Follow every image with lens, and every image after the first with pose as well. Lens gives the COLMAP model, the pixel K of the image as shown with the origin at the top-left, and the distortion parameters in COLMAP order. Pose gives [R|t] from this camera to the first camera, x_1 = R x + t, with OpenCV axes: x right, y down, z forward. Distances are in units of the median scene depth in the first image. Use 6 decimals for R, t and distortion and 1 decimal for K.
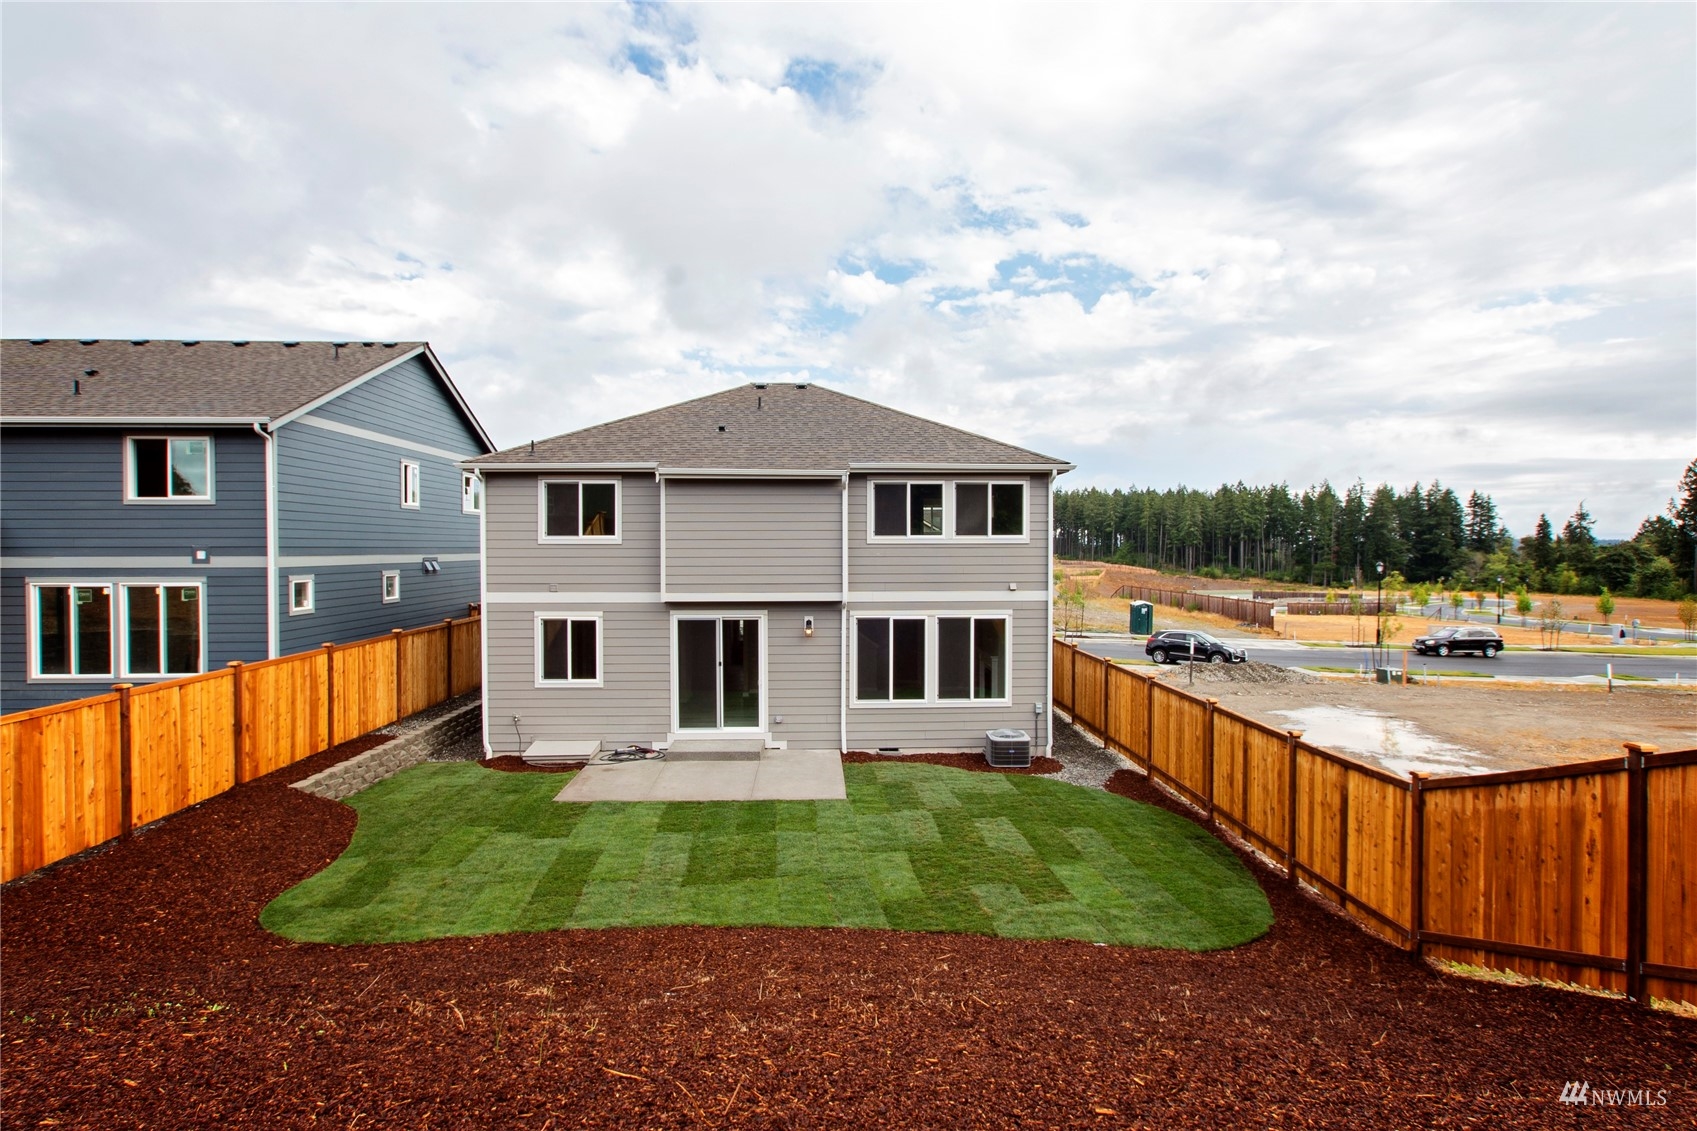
lens RADIAL K [[805.7, 0, 857.3], [0, 805.7, 558.5], [0, 0, 1]] dist [-0.015281, 0.009640]
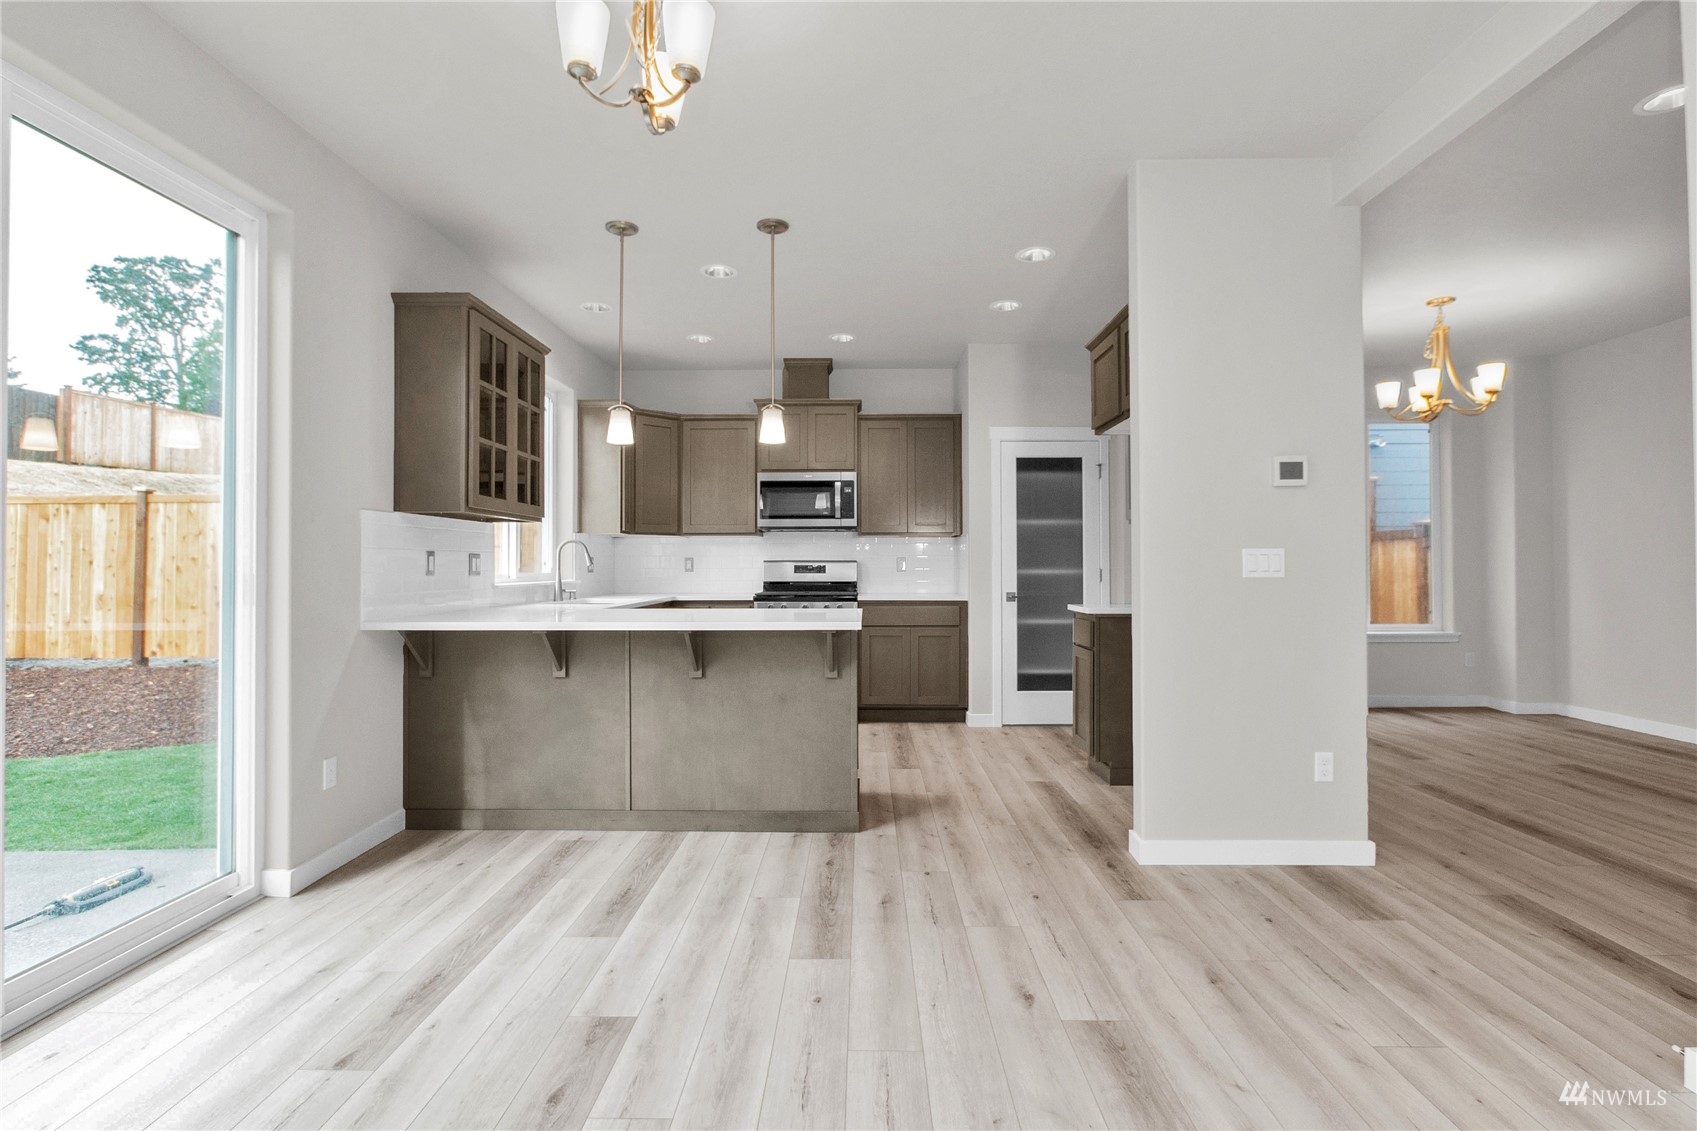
lens RADIAL K [[805.7, 0, 852.7], [0, 805.7, 550.1], [0, 0, 1]] dist [-0.015281, 0.009640]
pose [[-0.059054, -0.018478, -0.998084, -0.058057], [-0.011068, 0.999779, -0.017854, 0.155568], [0.998193, 0.009993, -0.059245, 1.222499]]
